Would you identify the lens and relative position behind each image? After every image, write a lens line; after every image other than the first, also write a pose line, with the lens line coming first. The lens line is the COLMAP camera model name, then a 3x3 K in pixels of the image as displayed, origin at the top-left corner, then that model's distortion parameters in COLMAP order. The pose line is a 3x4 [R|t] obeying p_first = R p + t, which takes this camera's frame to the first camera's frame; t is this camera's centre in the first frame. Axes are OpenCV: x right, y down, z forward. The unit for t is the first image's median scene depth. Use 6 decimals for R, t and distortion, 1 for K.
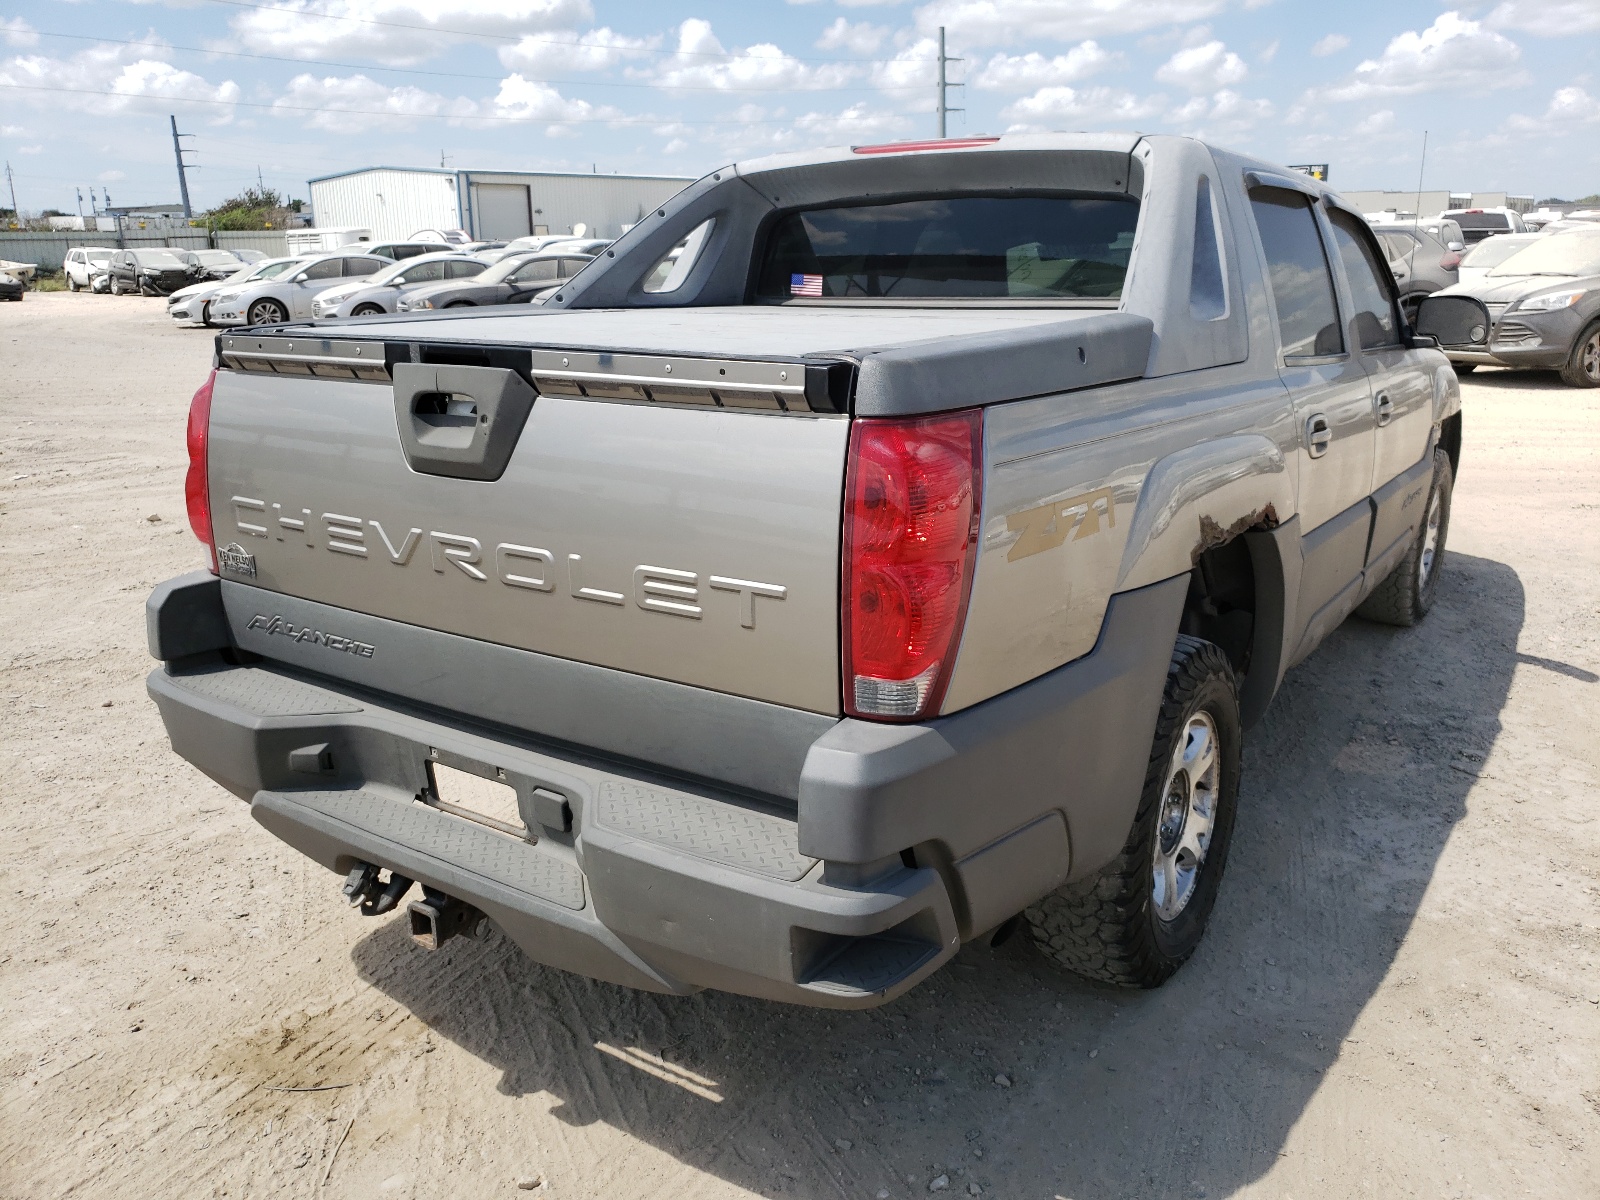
lens RADIAL K [[1186.3, 0, 800.0], [0, 1186.3, 600.0], [0, 0, 1]] dist [0.045963, 0.003331]
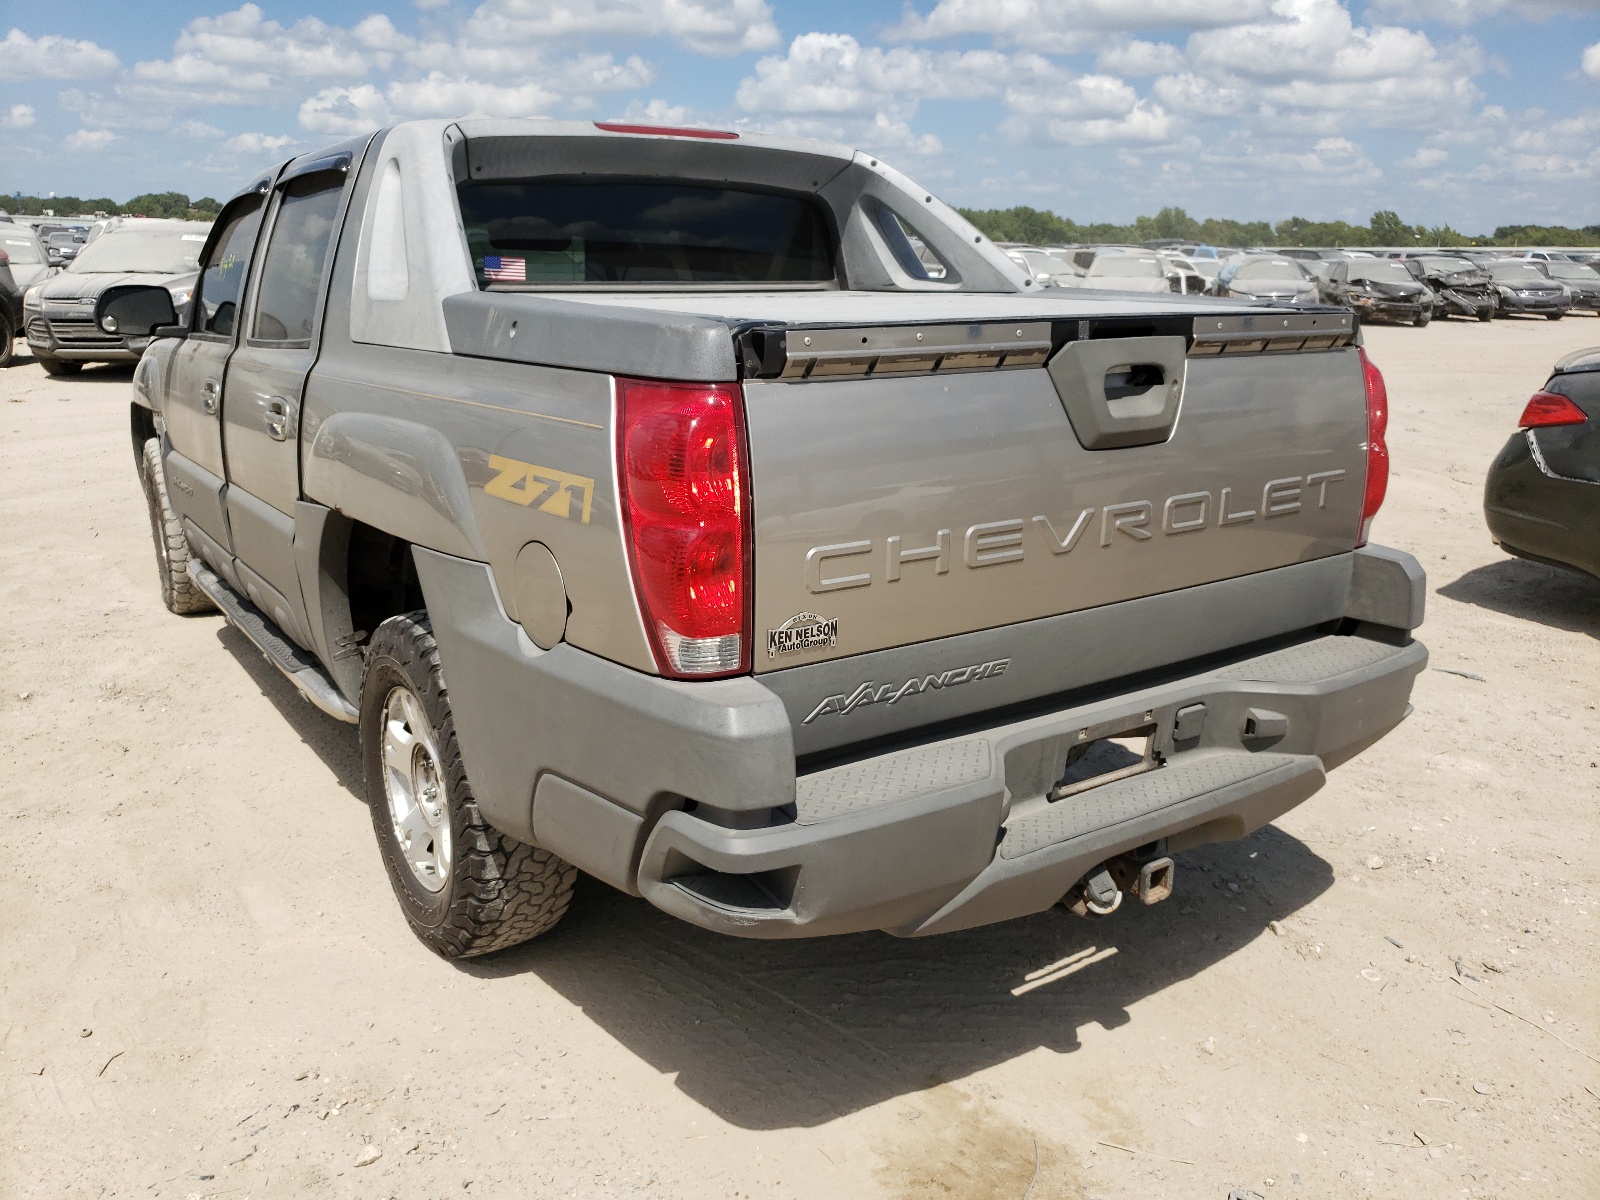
lens RADIAL K [[1186.3, 0, 800.0], [0, 1186.3, 600.0], [0, 0, 1]] dist [0.045963, 0.003331]
pose [[0.395639, -0.241560, 0.886069, -1.113726], [0.240878, 0.958308, 0.153700, -0.167089], [-0.886255, 0.152625, 0.437330, 0.674924]]
